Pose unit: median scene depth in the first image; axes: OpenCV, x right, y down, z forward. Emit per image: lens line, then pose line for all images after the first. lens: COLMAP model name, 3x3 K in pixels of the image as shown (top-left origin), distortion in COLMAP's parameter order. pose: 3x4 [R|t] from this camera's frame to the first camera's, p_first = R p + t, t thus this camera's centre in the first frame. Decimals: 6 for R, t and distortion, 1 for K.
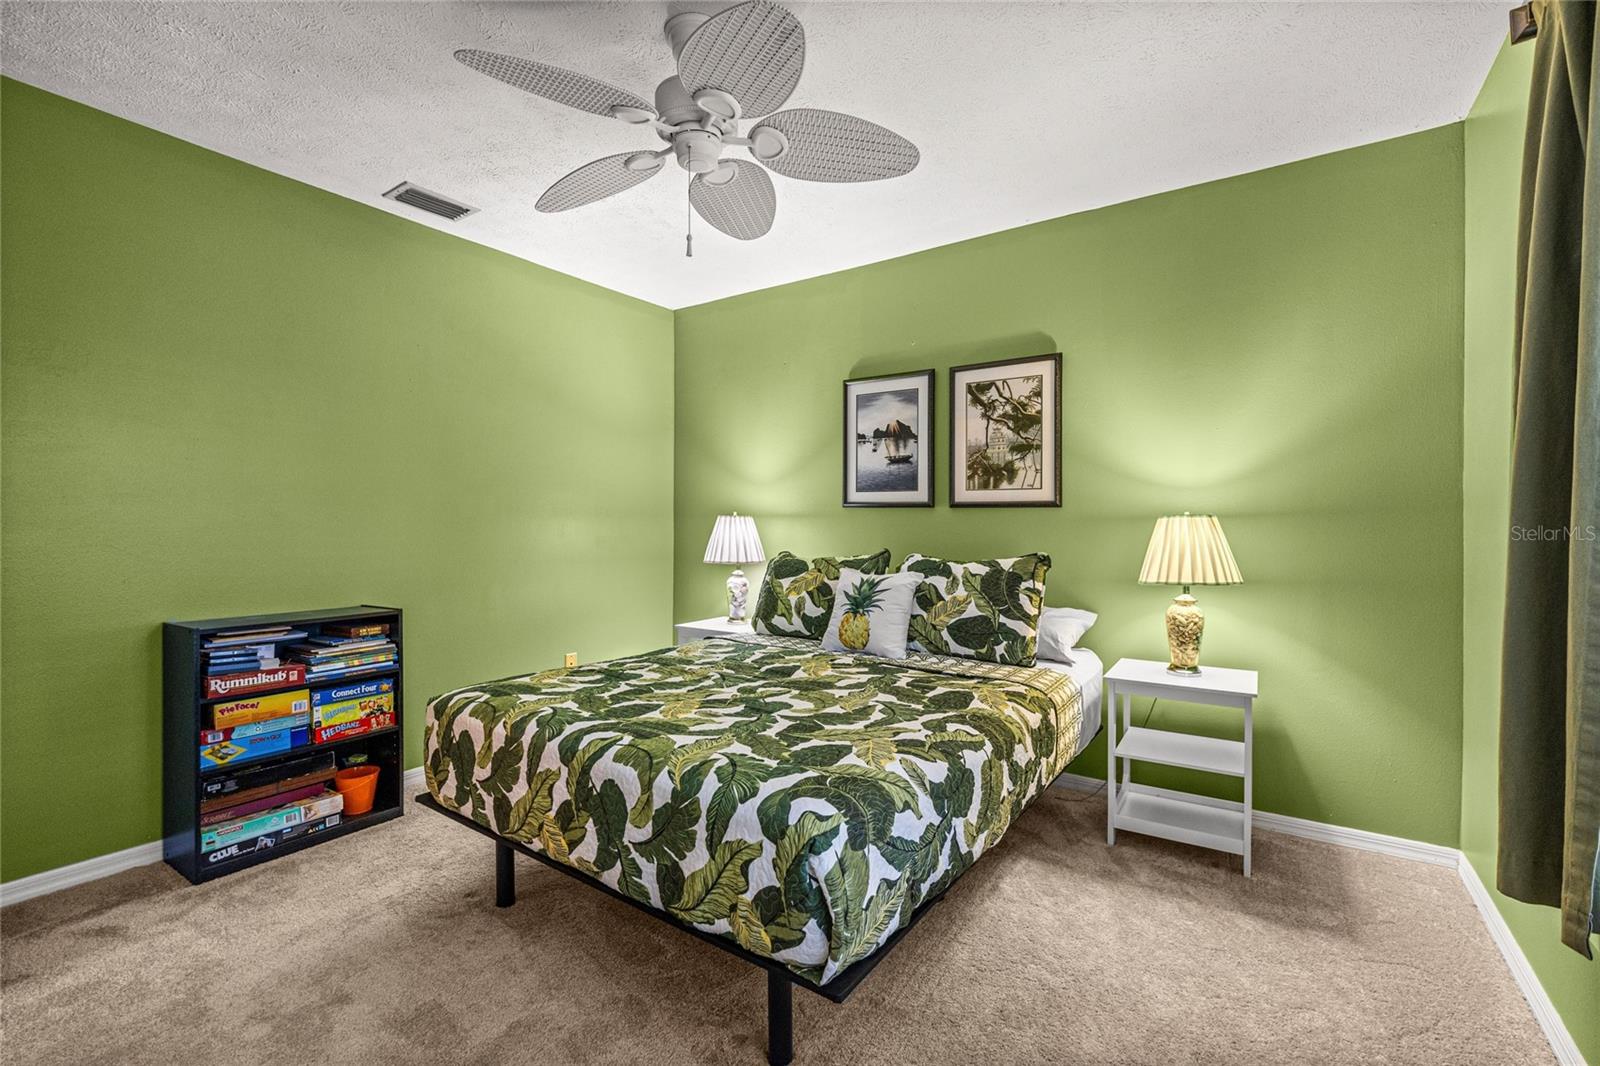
lens RADIAL K [[689.2, 0, 801.4], [0, 689.2, 513.4], [0, 0, 1]] dist [-0.001403, -0.000073]
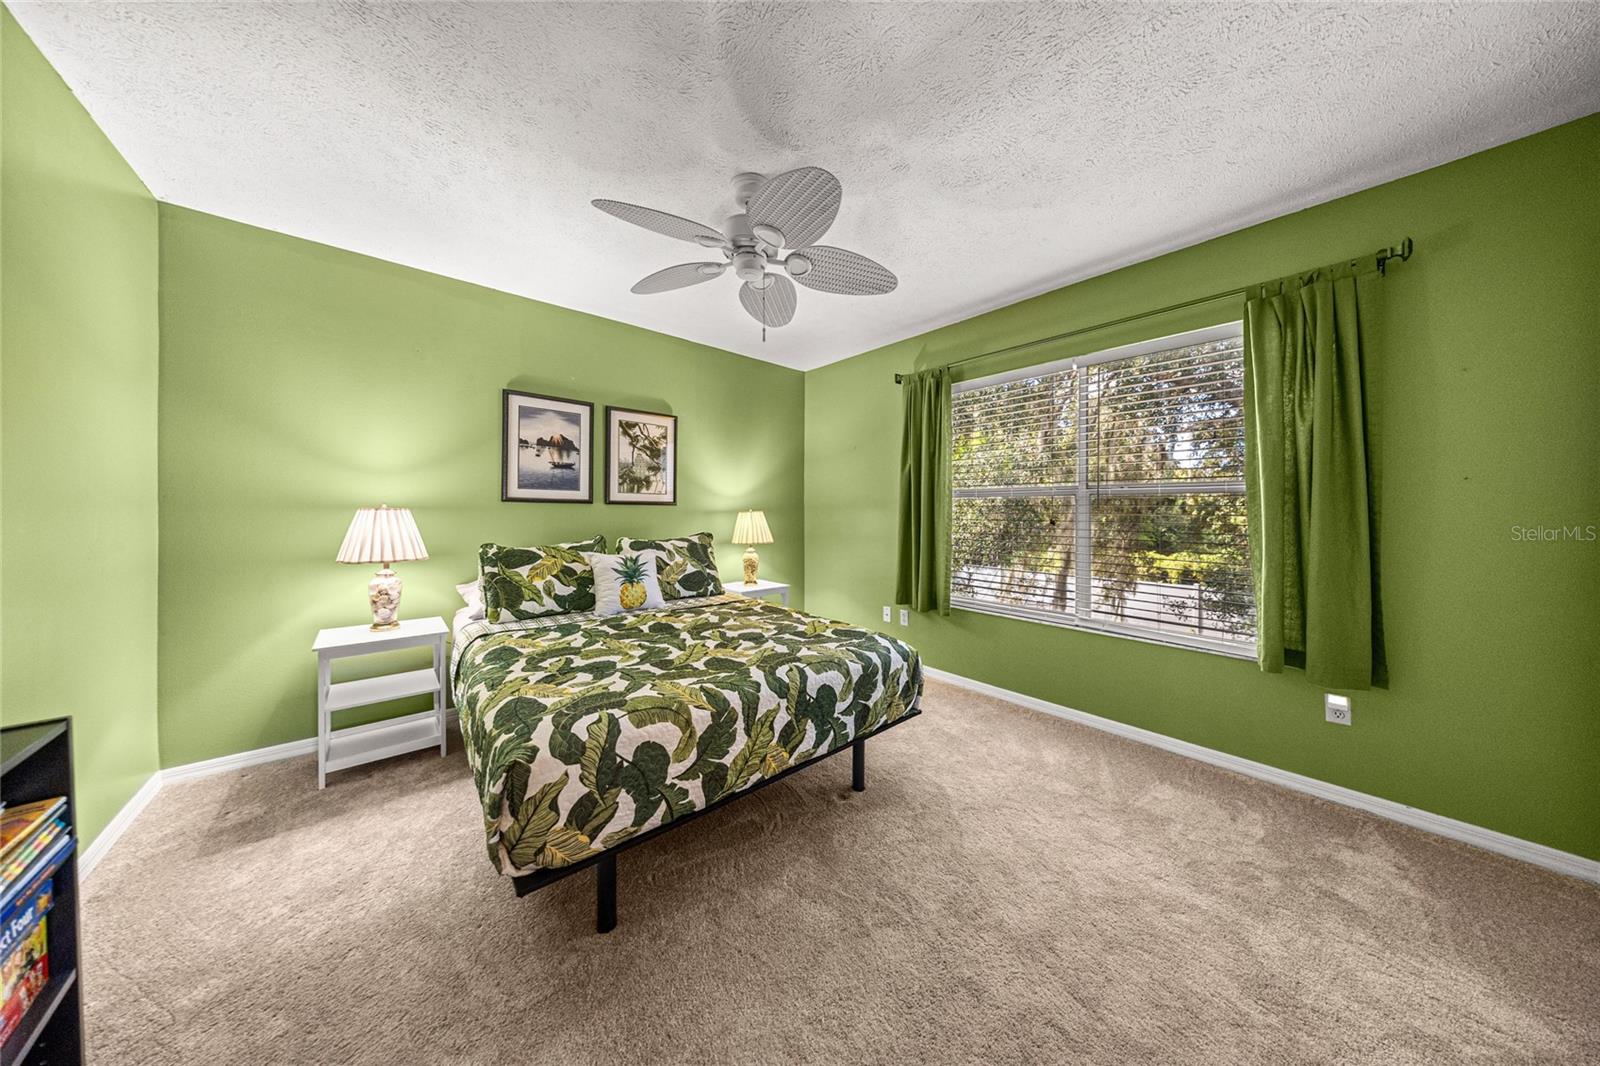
lens RADIAL K [[474.2, 0, 797.8], [0, 474.2, 514.5], [0, 0, 1]] dist [-0.025085, -0.000008]
pose [[0.262027, -0.001821, 0.965059, -0.644689], [-0.019188, 0.999791, 0.007097, -0.001539], [-0.964870, -0.020377, 0.261937, 0.373949]]
